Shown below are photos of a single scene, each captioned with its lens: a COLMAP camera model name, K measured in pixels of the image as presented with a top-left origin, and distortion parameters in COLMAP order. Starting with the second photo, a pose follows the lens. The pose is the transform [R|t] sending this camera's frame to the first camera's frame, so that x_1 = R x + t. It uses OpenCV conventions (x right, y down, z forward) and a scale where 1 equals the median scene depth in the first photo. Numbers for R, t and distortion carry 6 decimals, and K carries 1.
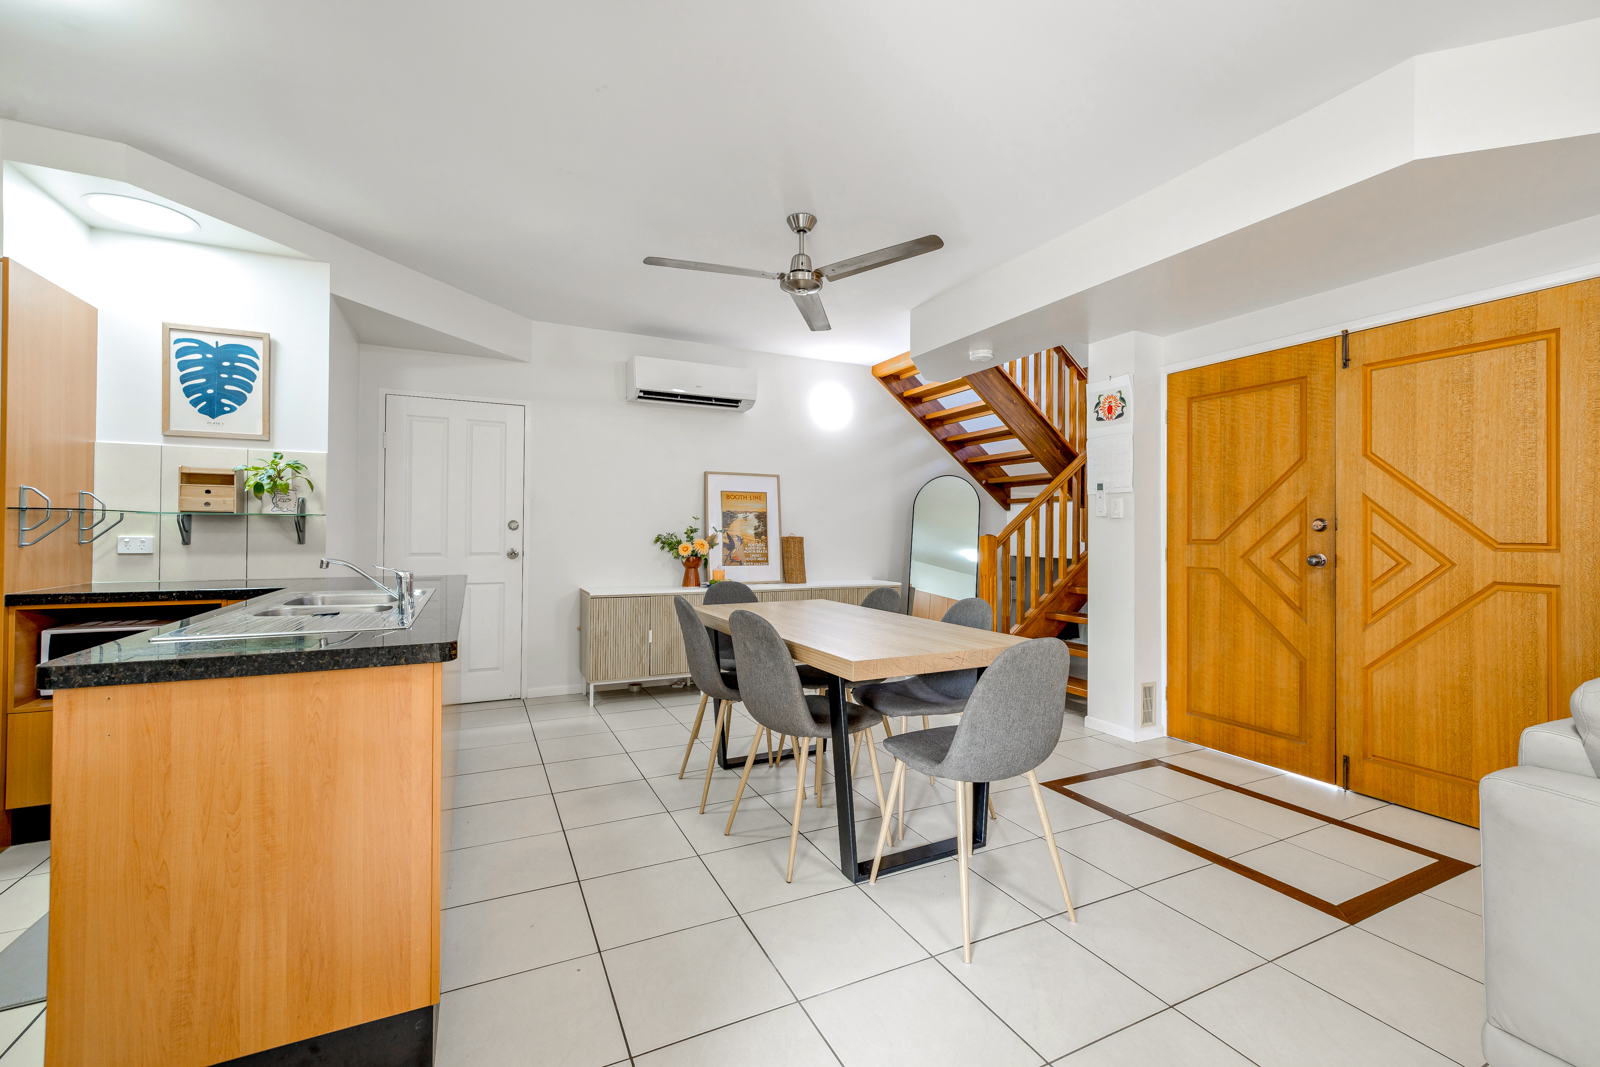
lens RADIAL K [[686.2, 0, 800.9], [0, 686.2, 525.3], [0, 0, 1]] dist [0.000362, 0.000212]
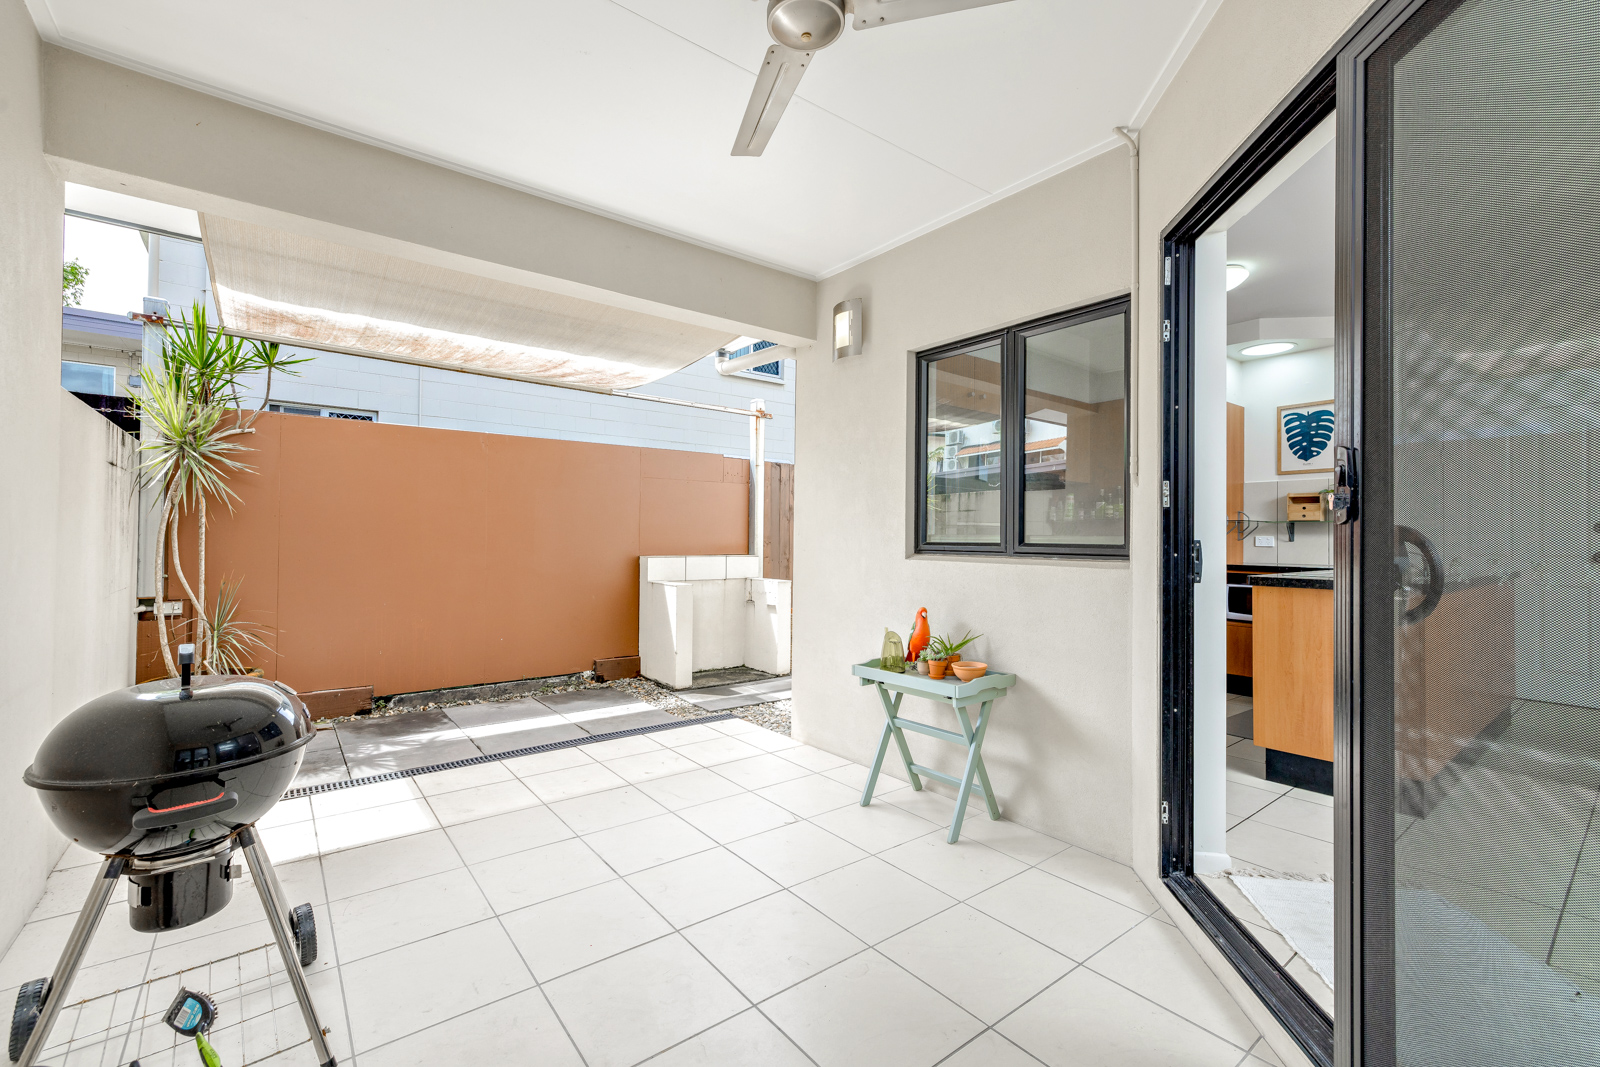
lens RADIAL K [[686.2, 0, 801.9], [0, 686.2, 533.3], [0, 0, 1]] dist [0.000362, 0.000212]
pose [[0.227712, -0.014192, -0.973625, 0.540983], [0.004569, 0.999898, -0.013506, 0.034067], [0.973718, -0.001373, 0.227754, -0.639956]]
